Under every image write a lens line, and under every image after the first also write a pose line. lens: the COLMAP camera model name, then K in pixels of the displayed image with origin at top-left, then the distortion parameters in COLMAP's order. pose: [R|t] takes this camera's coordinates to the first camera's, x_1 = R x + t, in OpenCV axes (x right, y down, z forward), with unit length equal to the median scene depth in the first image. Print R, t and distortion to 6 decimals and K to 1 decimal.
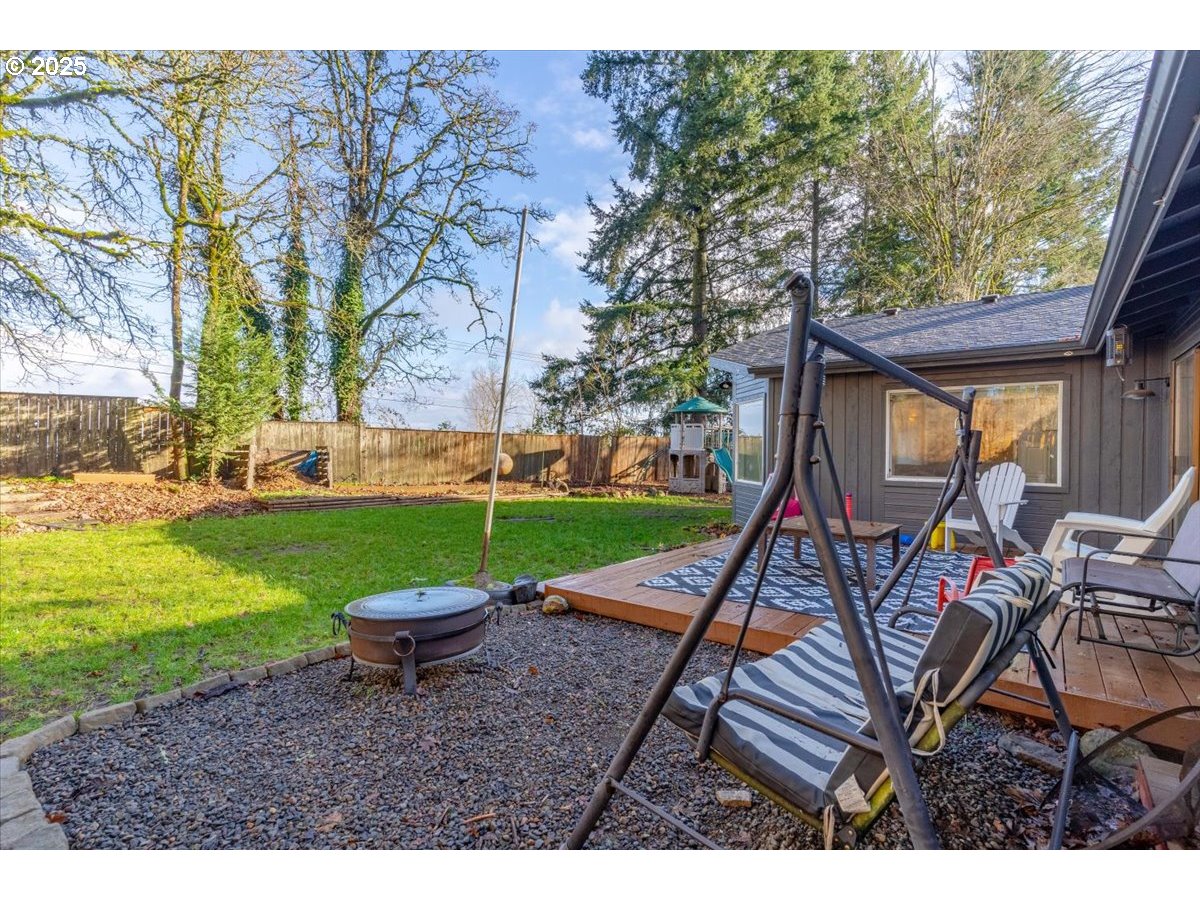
lens RADIAL K [[568.9, 0, 600.0], [0, 568.9, 450.0], [0, 0, 1]] dist [-0.002074, -0.000779]
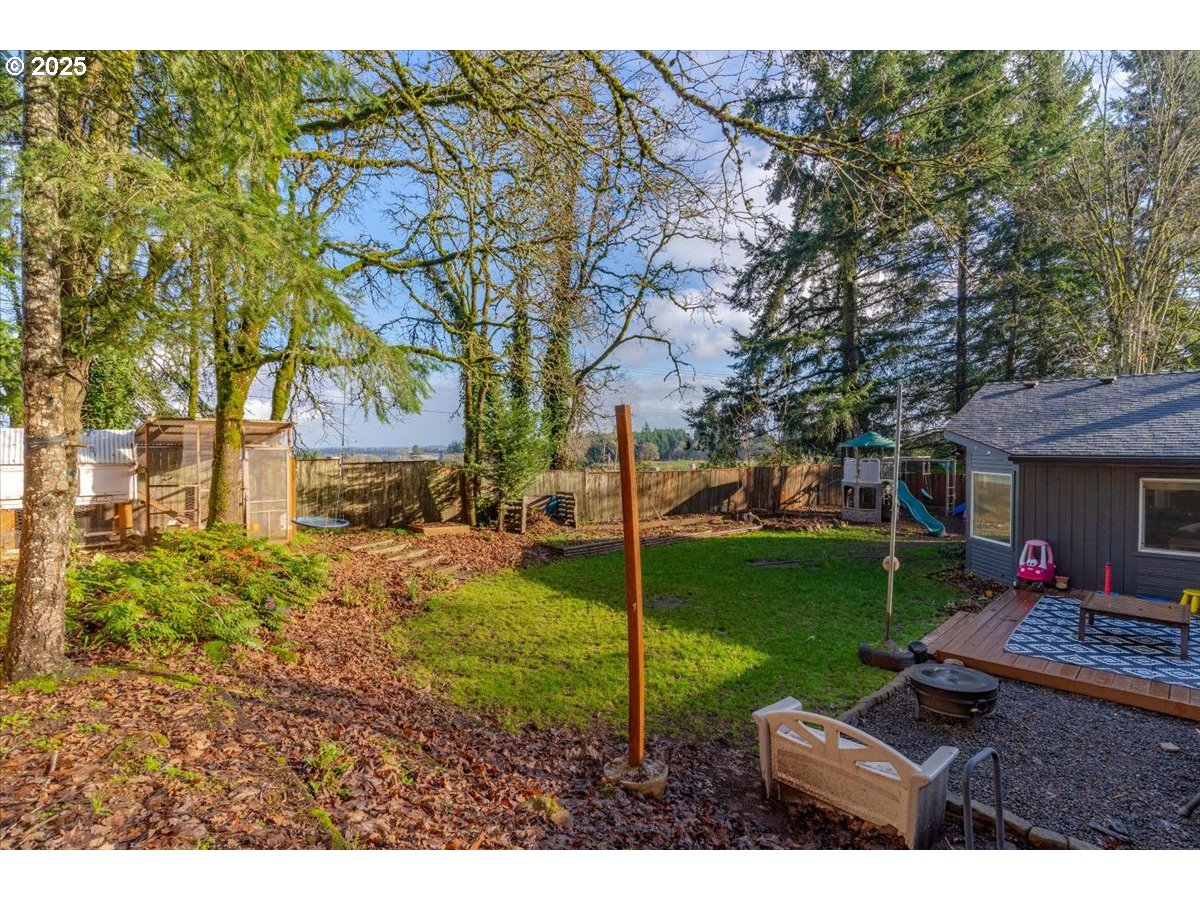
lens RADIAL K [[587.7, 0, 602.2], [0, 587.7, 456.7], [0, 0, 1]] dist [0.001438, 0.000174]
pose [[0.992875, -0.015062, -0.118205, -0.224106], [0.018012, 0.999551, 0.023929, -0.092313], [0.117792, -0.025888, 0.992701, -0.176954]]
